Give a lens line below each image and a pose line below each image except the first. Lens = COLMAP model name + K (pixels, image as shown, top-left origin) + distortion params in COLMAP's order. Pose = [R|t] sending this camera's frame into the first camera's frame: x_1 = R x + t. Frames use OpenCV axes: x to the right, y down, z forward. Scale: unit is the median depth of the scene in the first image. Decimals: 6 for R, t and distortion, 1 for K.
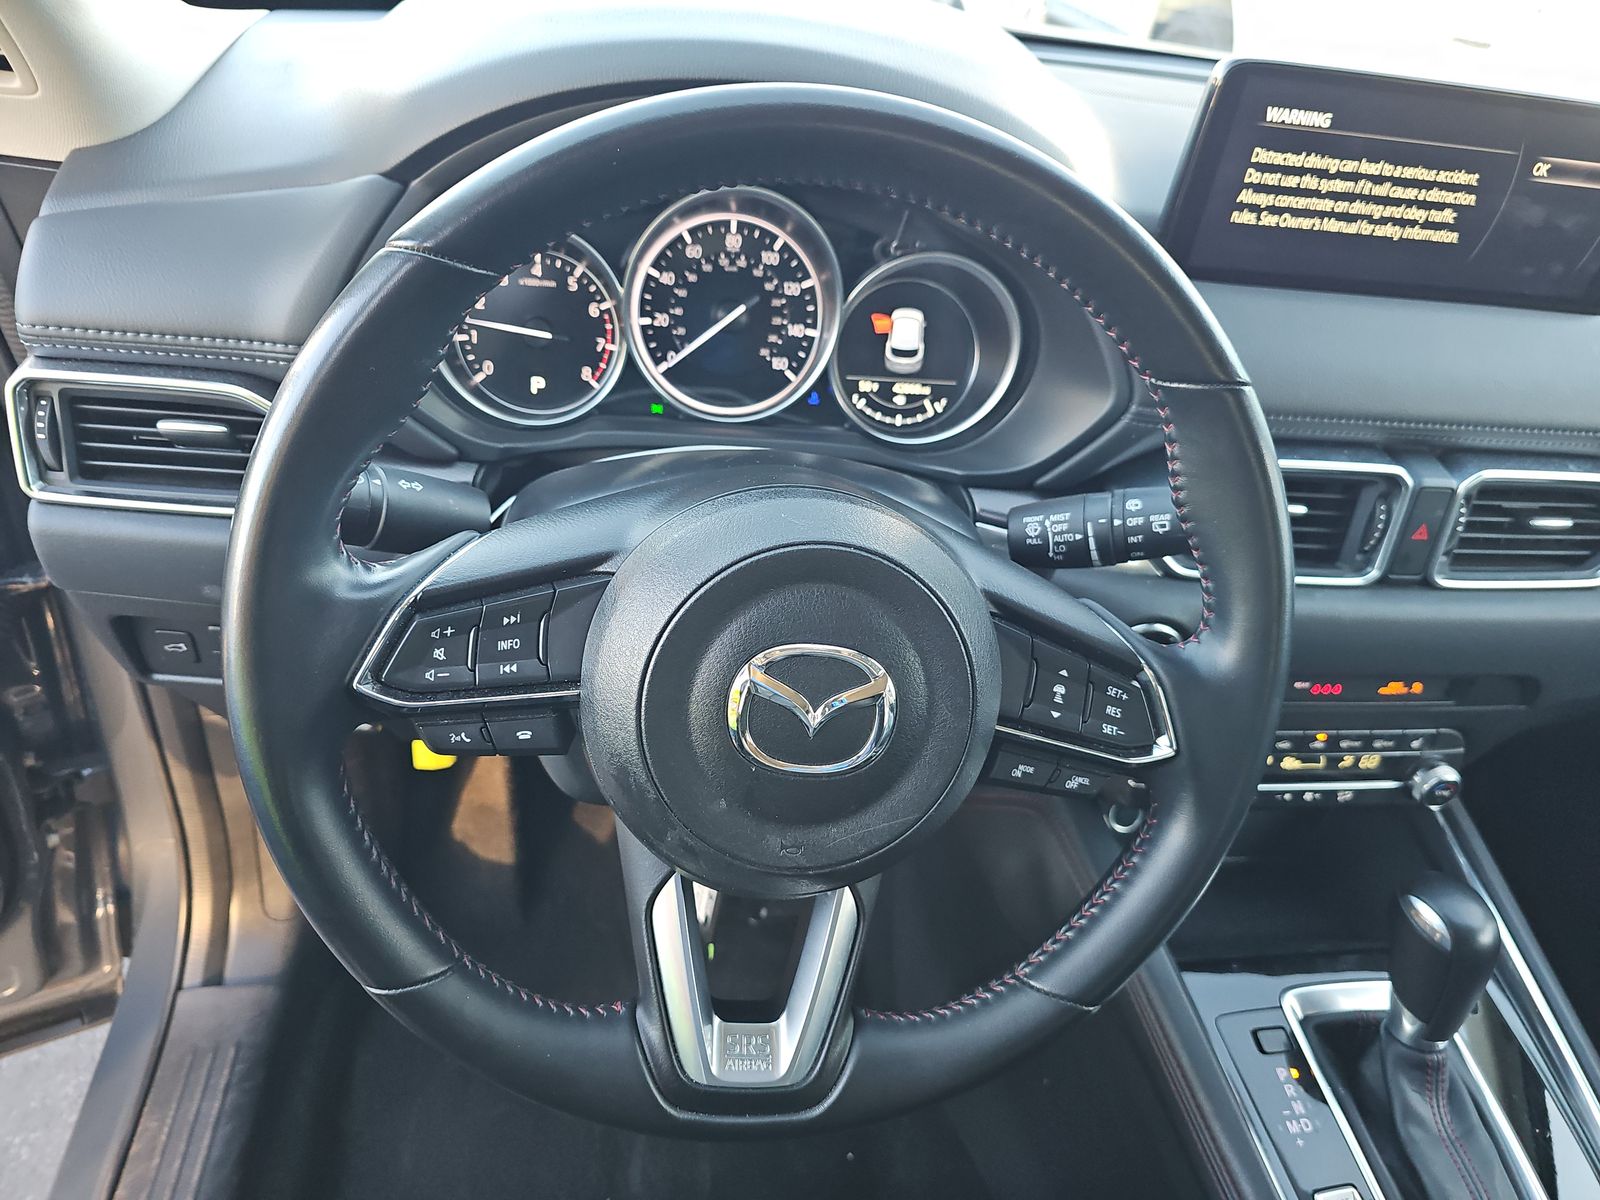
lens RADIAL K [[1073.6, 0, 799.7], [0, 1073.6, 598.3], [0, 0, 1]] dist [0.039025, -0.037550]
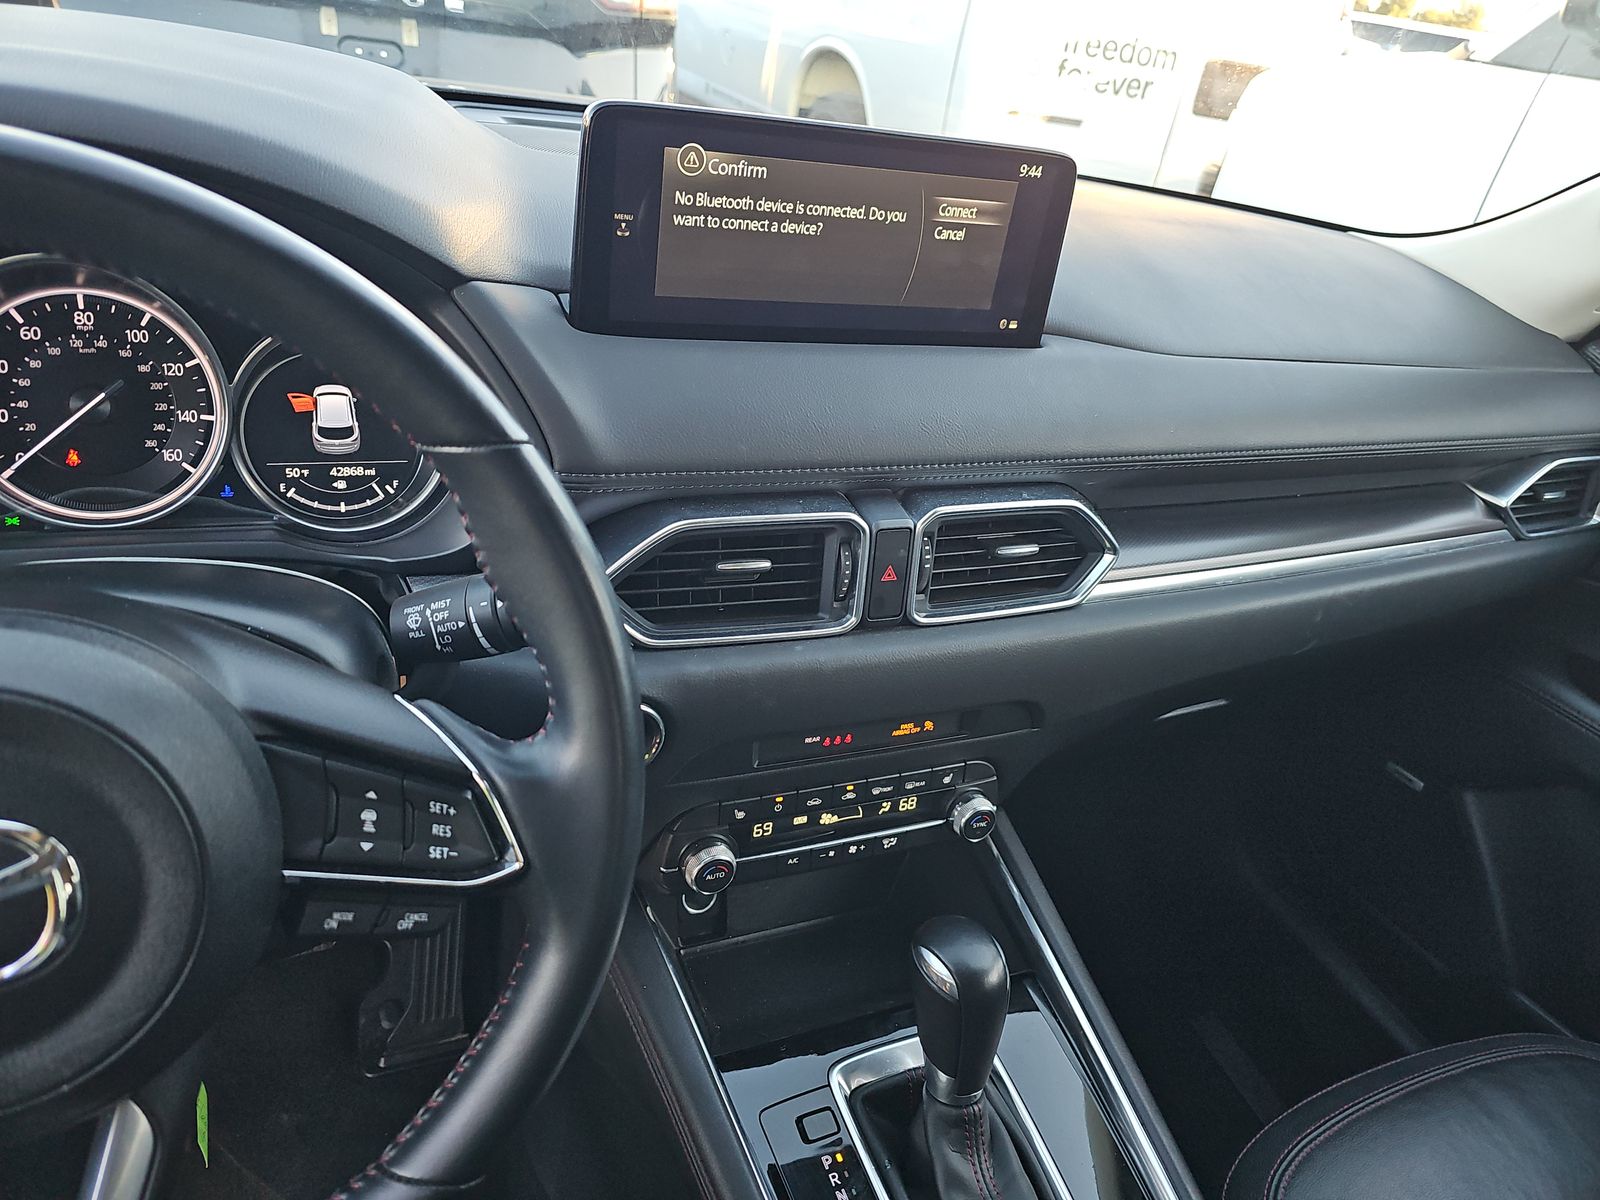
lens RADIAL K [[1049.8, 0, 799.7], [0, 1049.8, 601.9], [0, 0, 1]] dist [0.060567, -0.058803]
pose [[0.970659, -0.110650, 0.213489, 0.280368], [0.123148, 0.991316, -0.046116, -0.000772], [-0.206533, 0.071054, 0.975856, 0.074839]]
